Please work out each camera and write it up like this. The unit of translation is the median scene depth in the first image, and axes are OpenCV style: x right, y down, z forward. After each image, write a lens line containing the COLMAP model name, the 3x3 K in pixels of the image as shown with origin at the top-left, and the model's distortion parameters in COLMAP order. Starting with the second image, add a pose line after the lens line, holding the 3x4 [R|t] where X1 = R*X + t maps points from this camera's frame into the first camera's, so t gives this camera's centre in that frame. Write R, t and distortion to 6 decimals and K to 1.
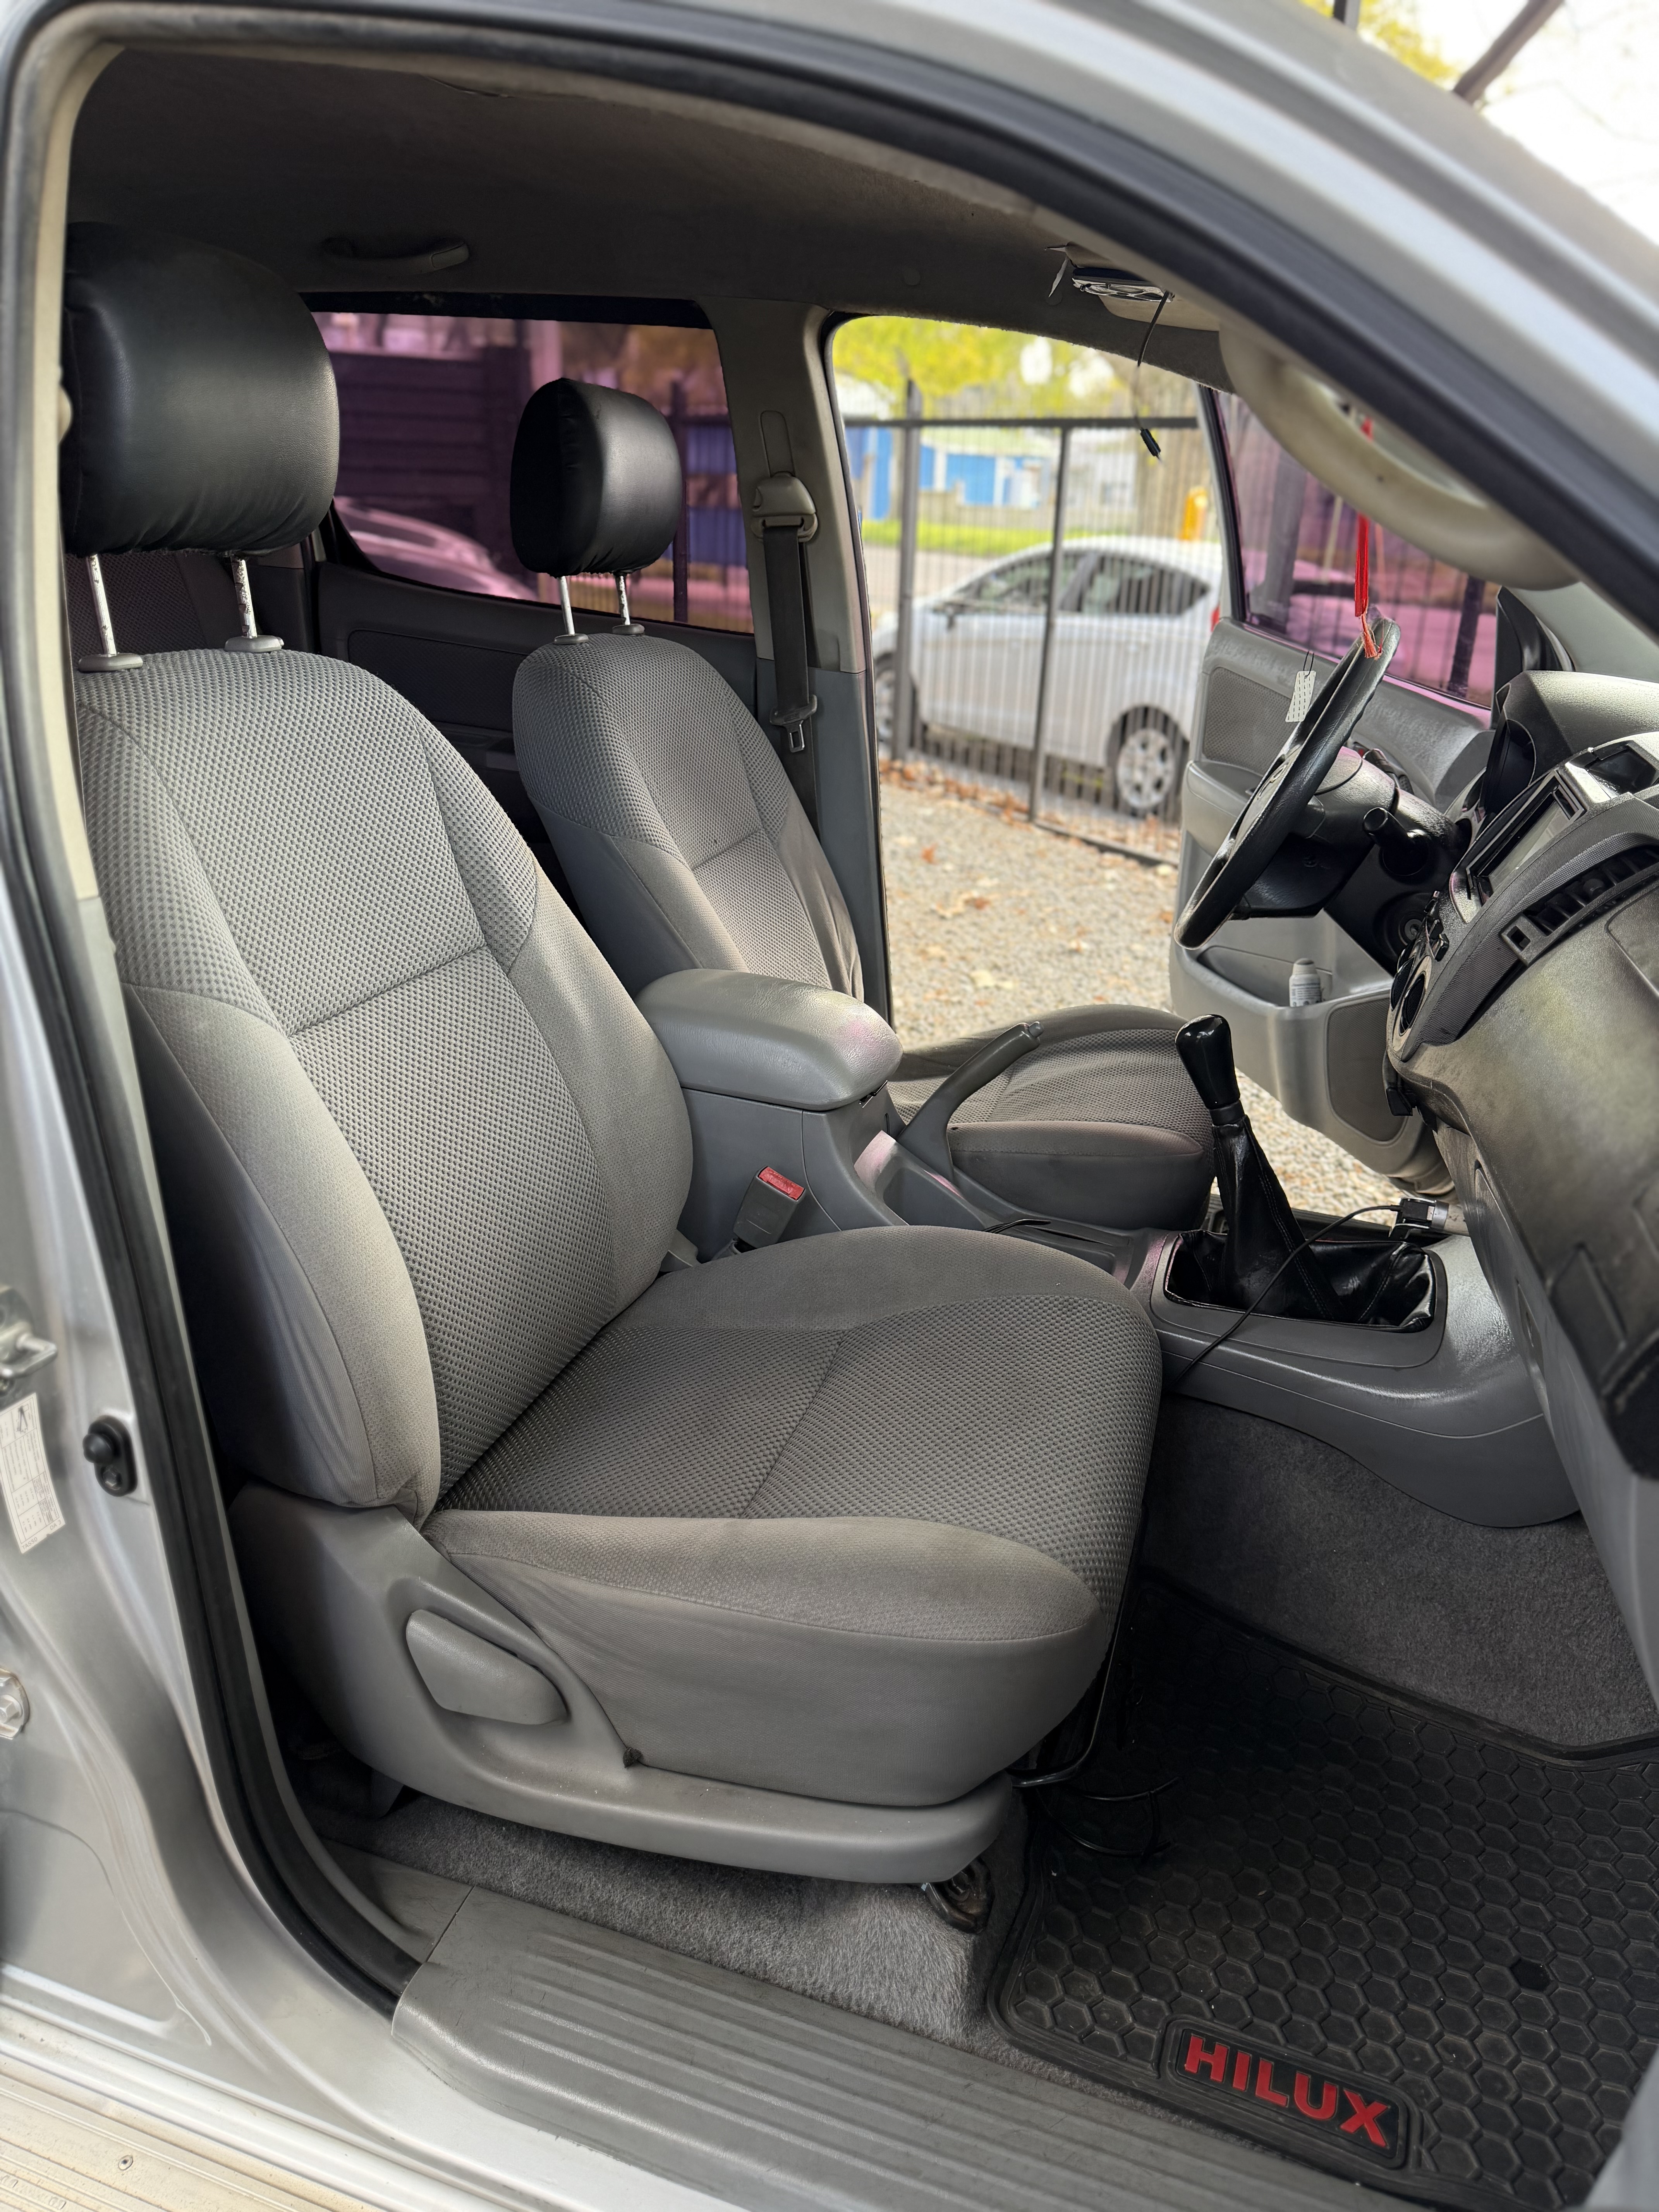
lens RADIAL K [[1579.9, 0, 829.5], [0, 1579.9, 1106.0], [0, 0, 1]] dist [-0.005161, -0.002799]
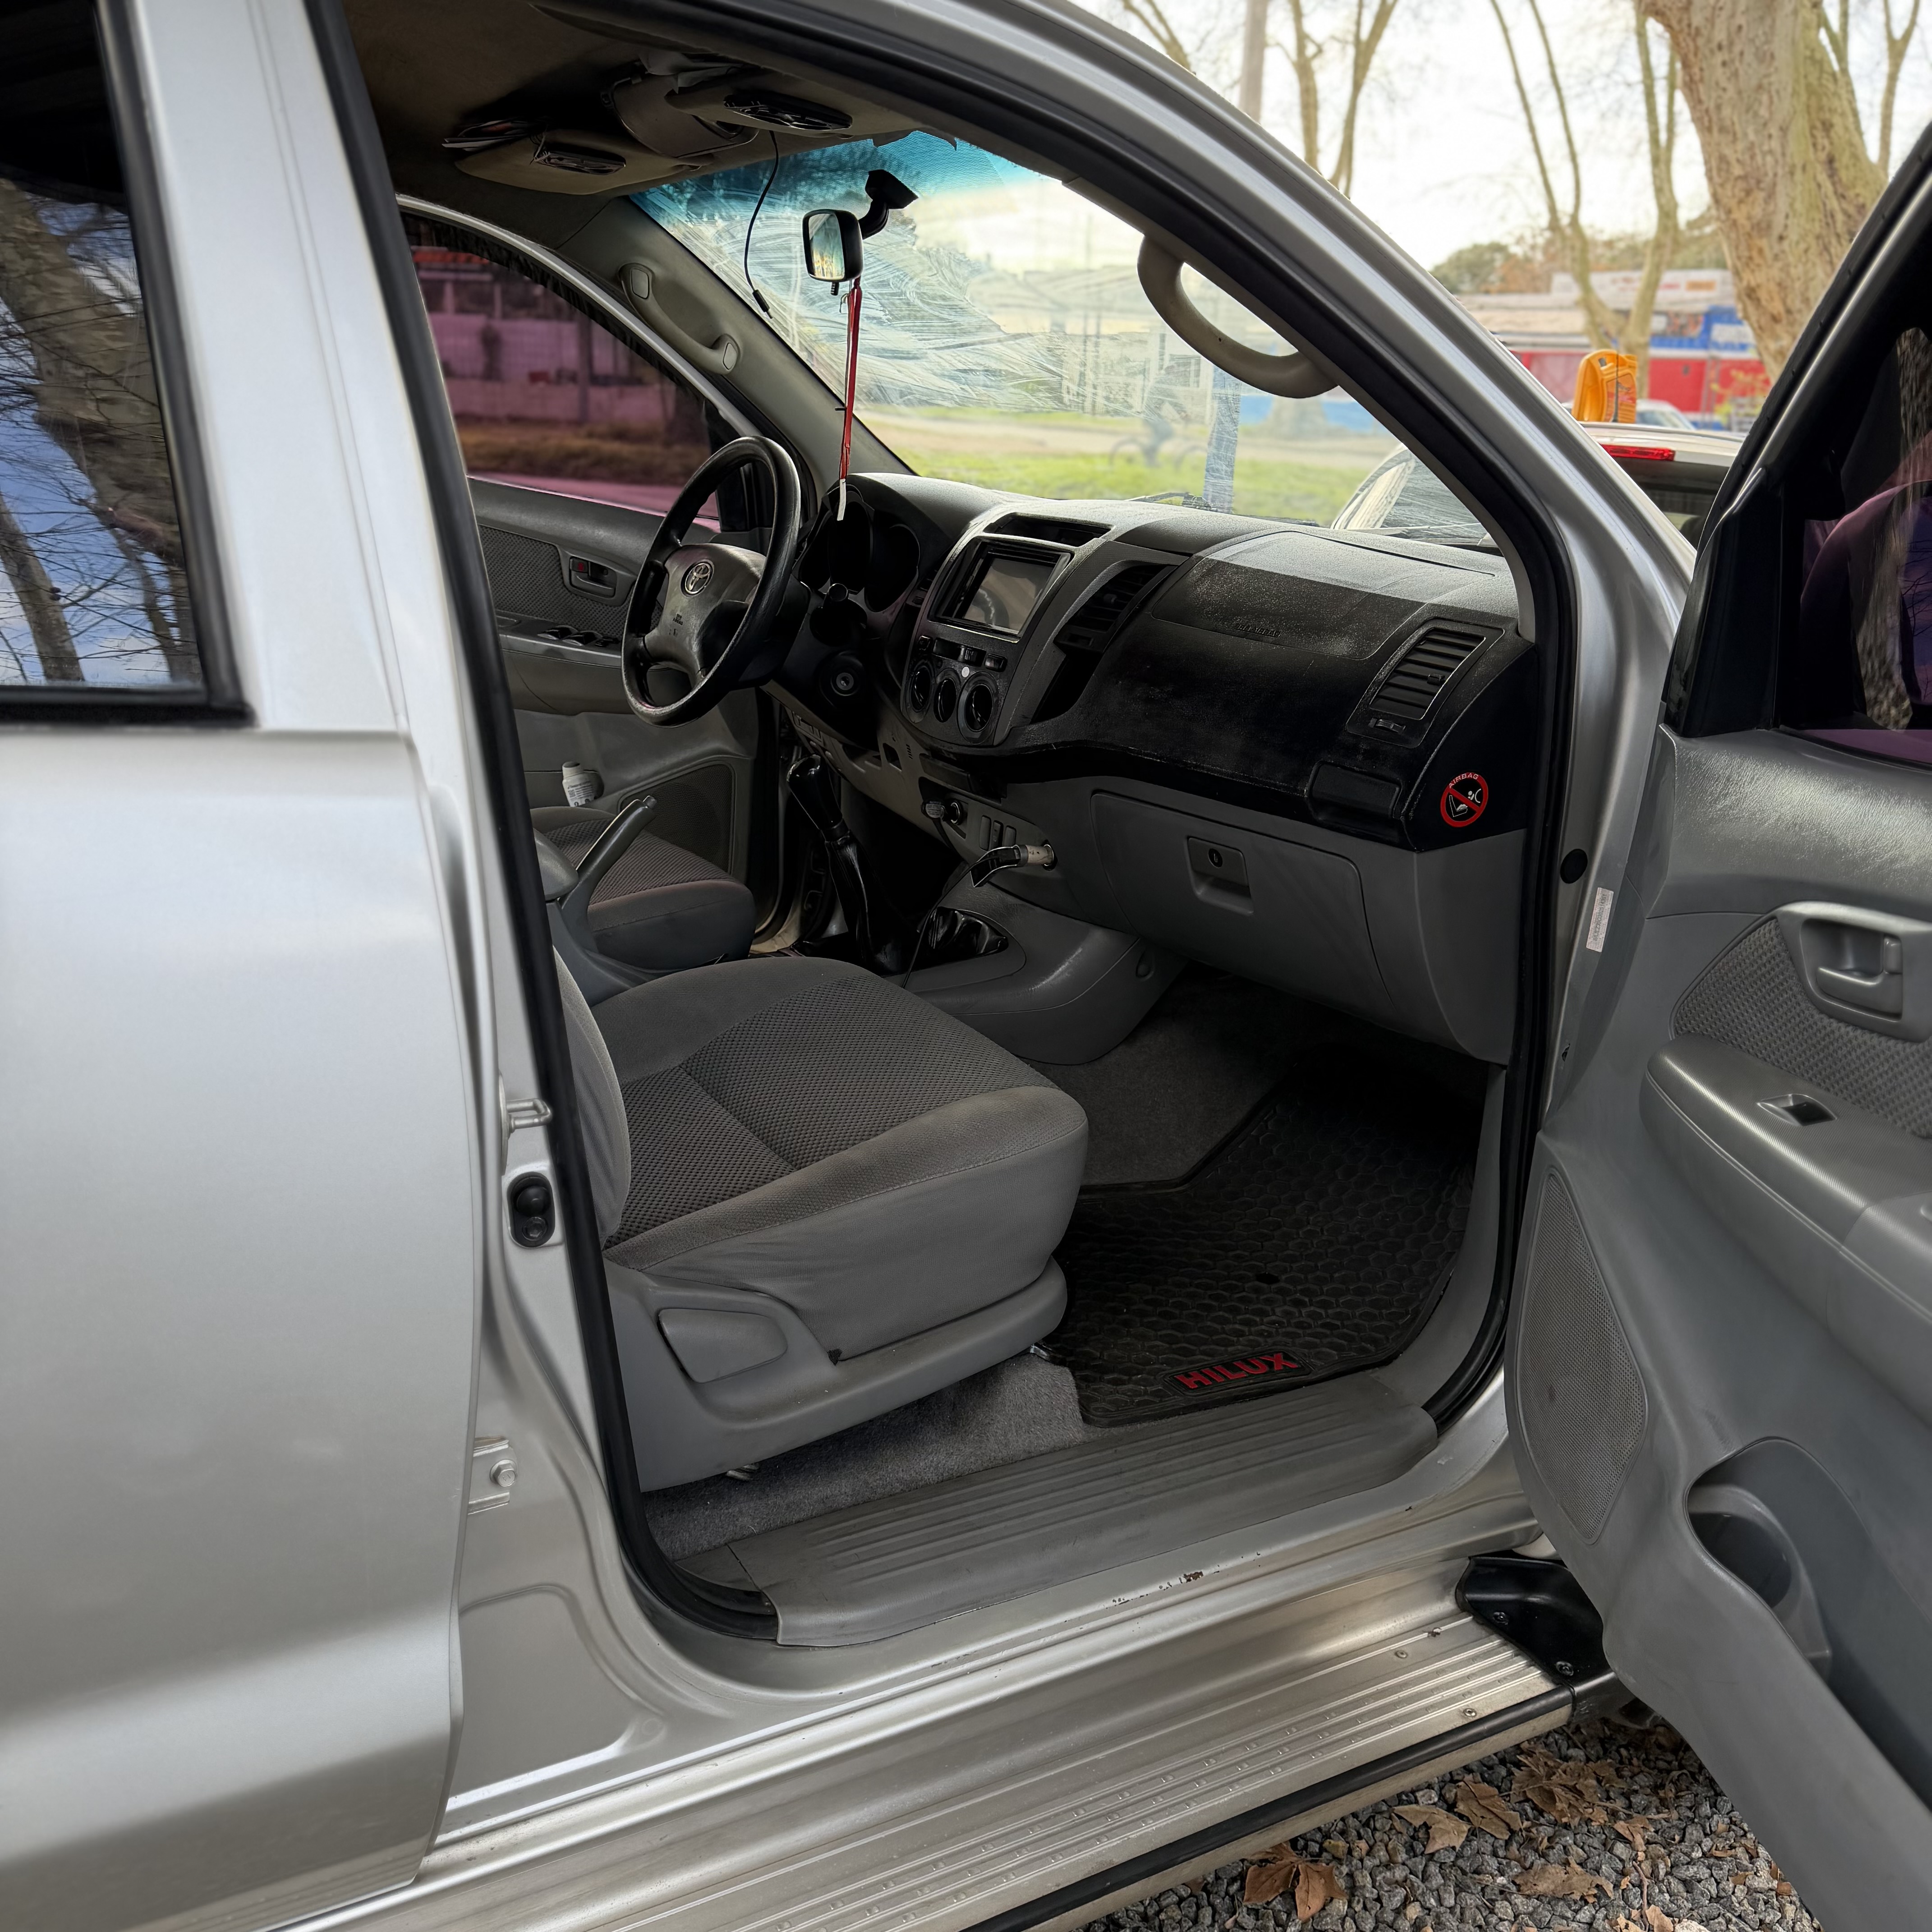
lens RADIAL K [[1810.1, 0, 966.0], [0, 1810.1, 966.0], [0, 0, 1]] dist [0.141034, -0.275840]
pose [[0.672455, -0.237881, 0.700869, -1.009738], [0.260064, 0.962503, 0.077162, 0.036149], [-0.692944, 0.130383, 0.709104, -0.126583]]
